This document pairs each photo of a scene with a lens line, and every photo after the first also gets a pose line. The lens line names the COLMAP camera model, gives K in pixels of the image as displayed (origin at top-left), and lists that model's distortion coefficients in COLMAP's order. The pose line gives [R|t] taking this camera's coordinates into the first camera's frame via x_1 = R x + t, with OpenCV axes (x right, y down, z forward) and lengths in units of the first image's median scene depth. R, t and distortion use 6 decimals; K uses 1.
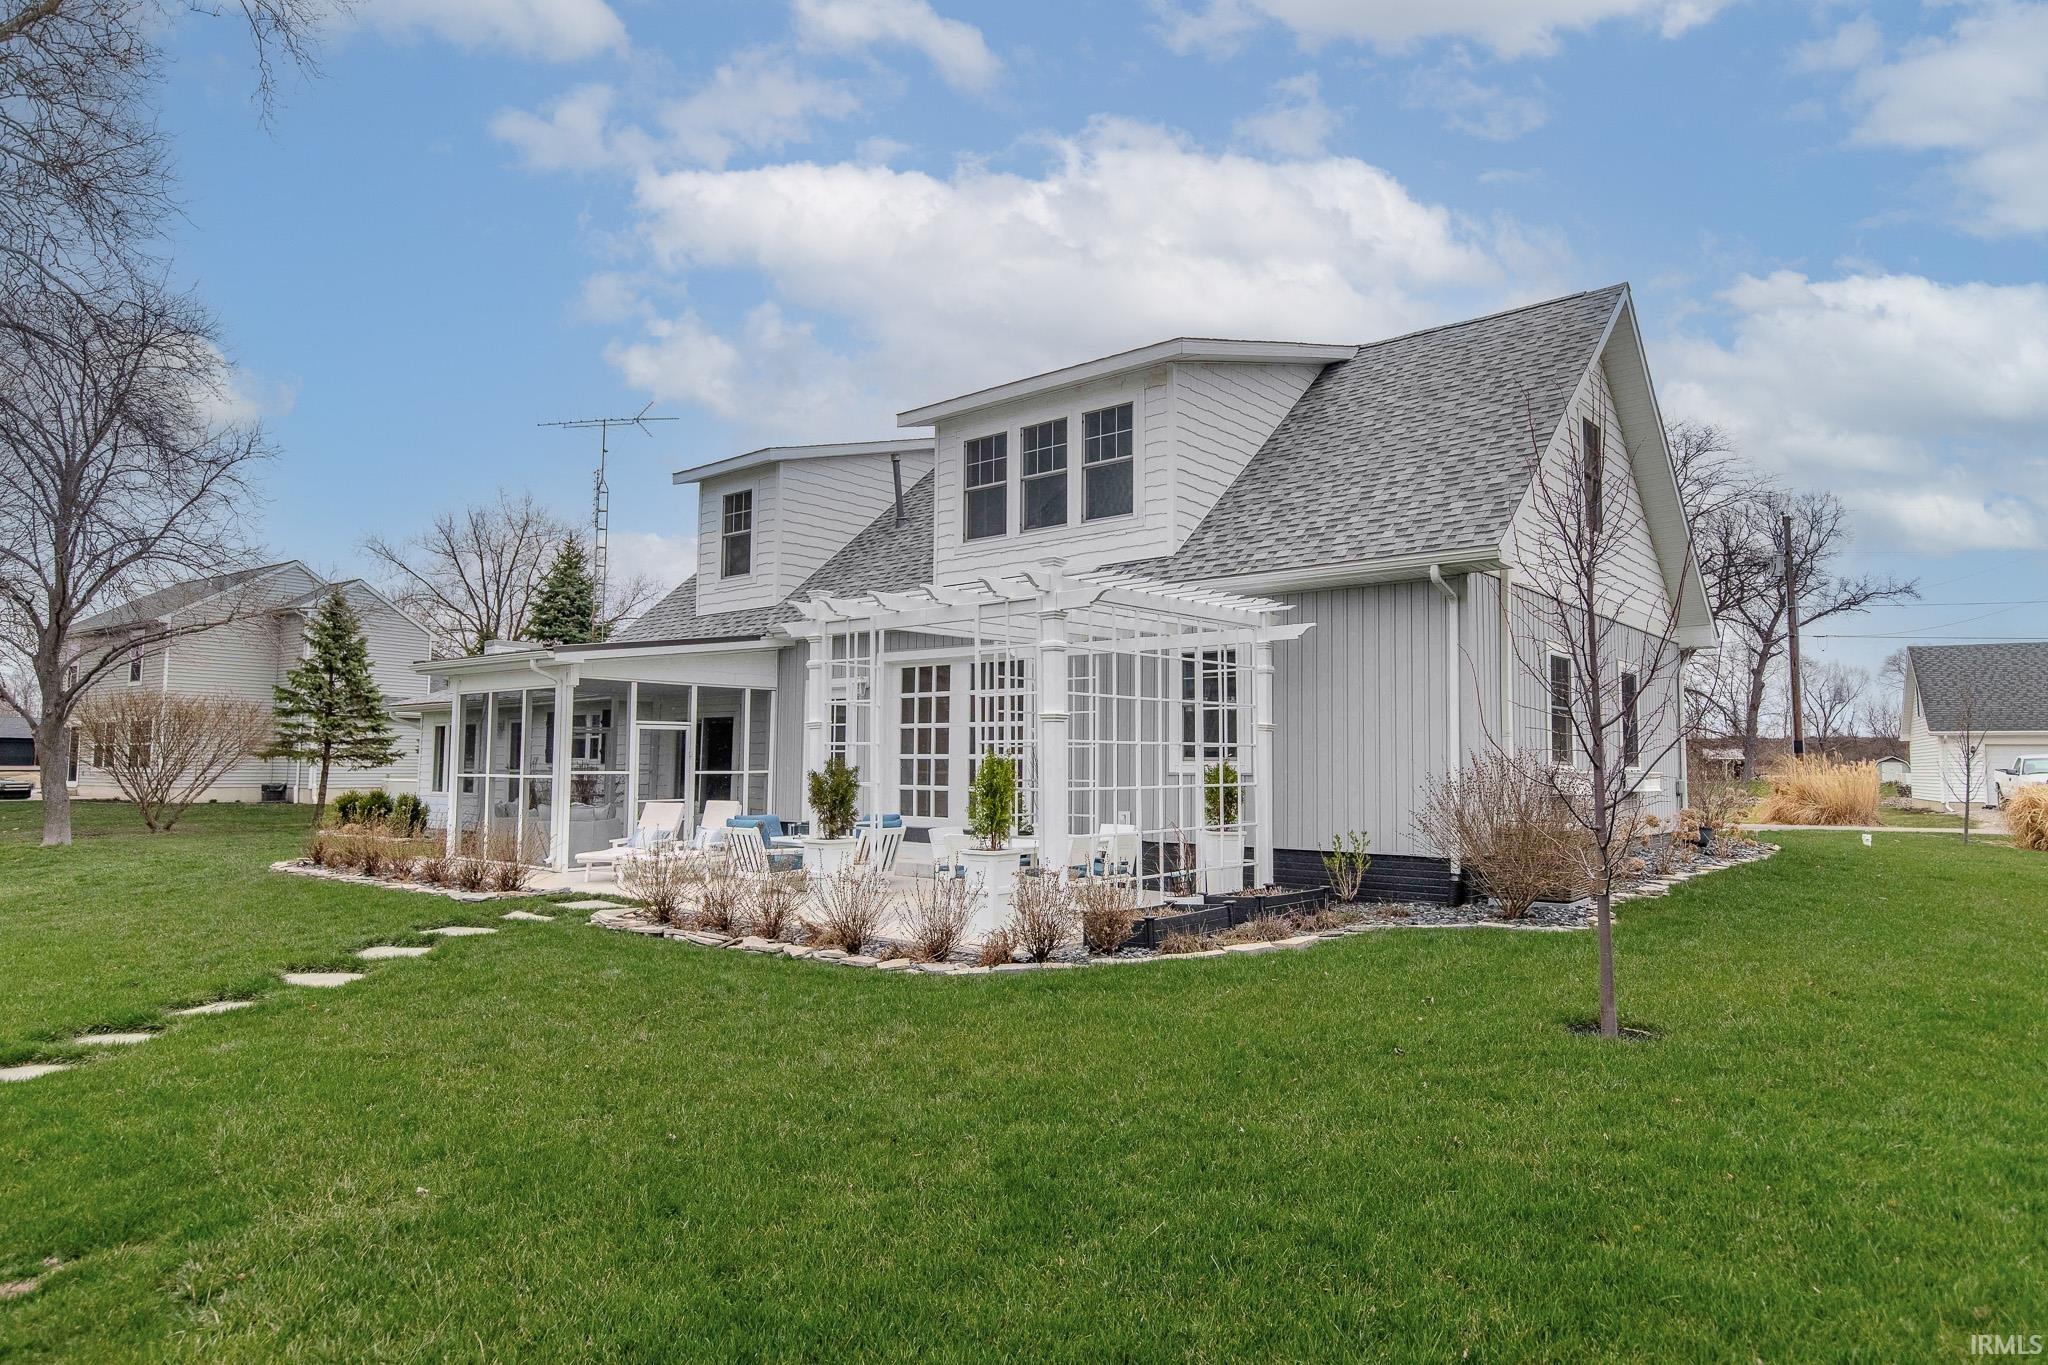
lens RADIAL K [[1205.7, 0, 1024.0], [0, 1205.7, 682.5], [0, 0, 1]] dist [0.005069, 0.002556]
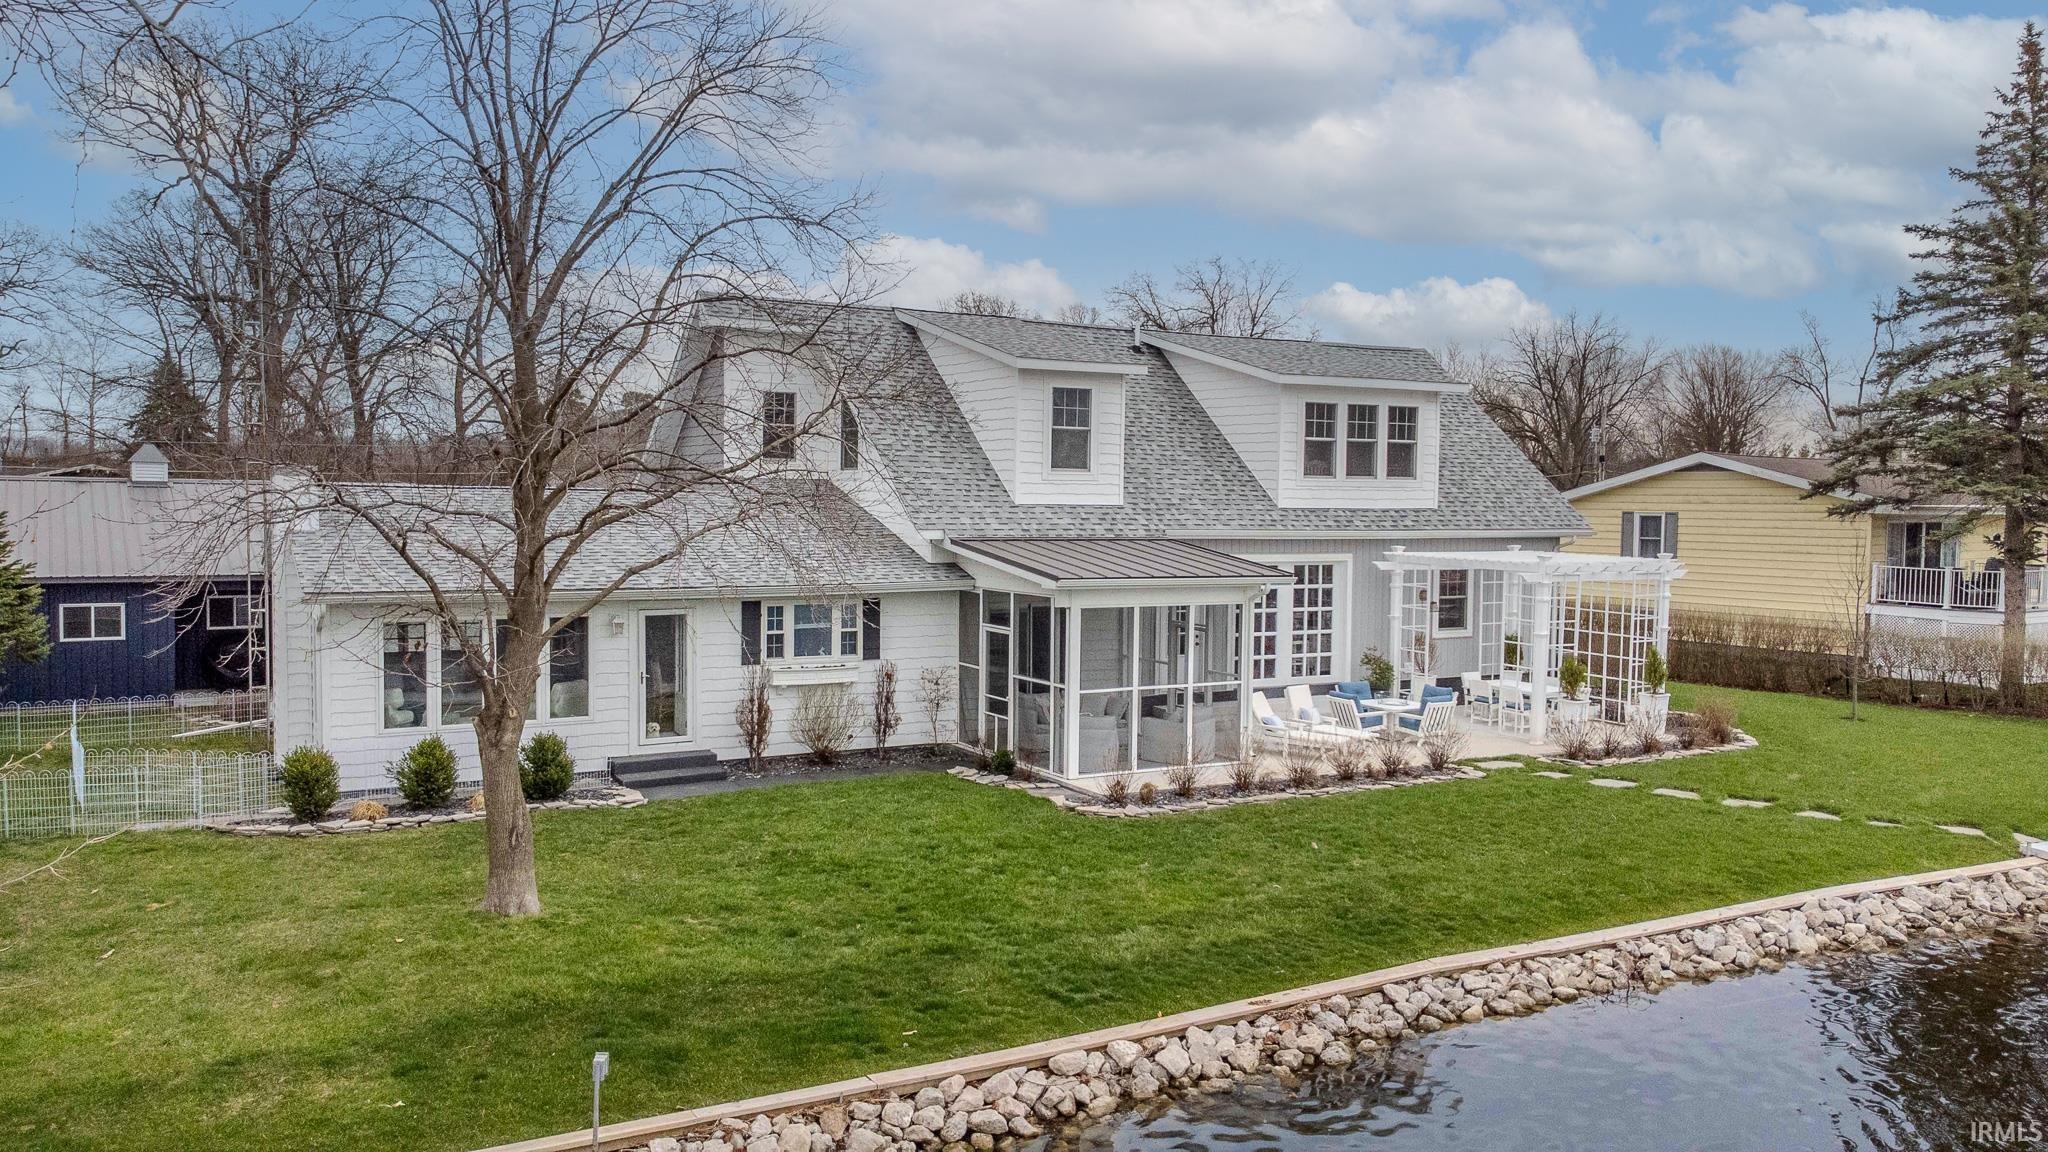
lens RADIAL K [[1510.8, 0, 1024.0], [0, 1510.8, 576.0], [0, 0, 1]] dist [0.045184, -0.005349]
pose [[0.348058, -0.051329, 0.936067, -1.997114], [-0.075589, 0.993712, 0.082597, -0.138710], [-0.934421, -0.099505, 0.341990, 0.789504]]
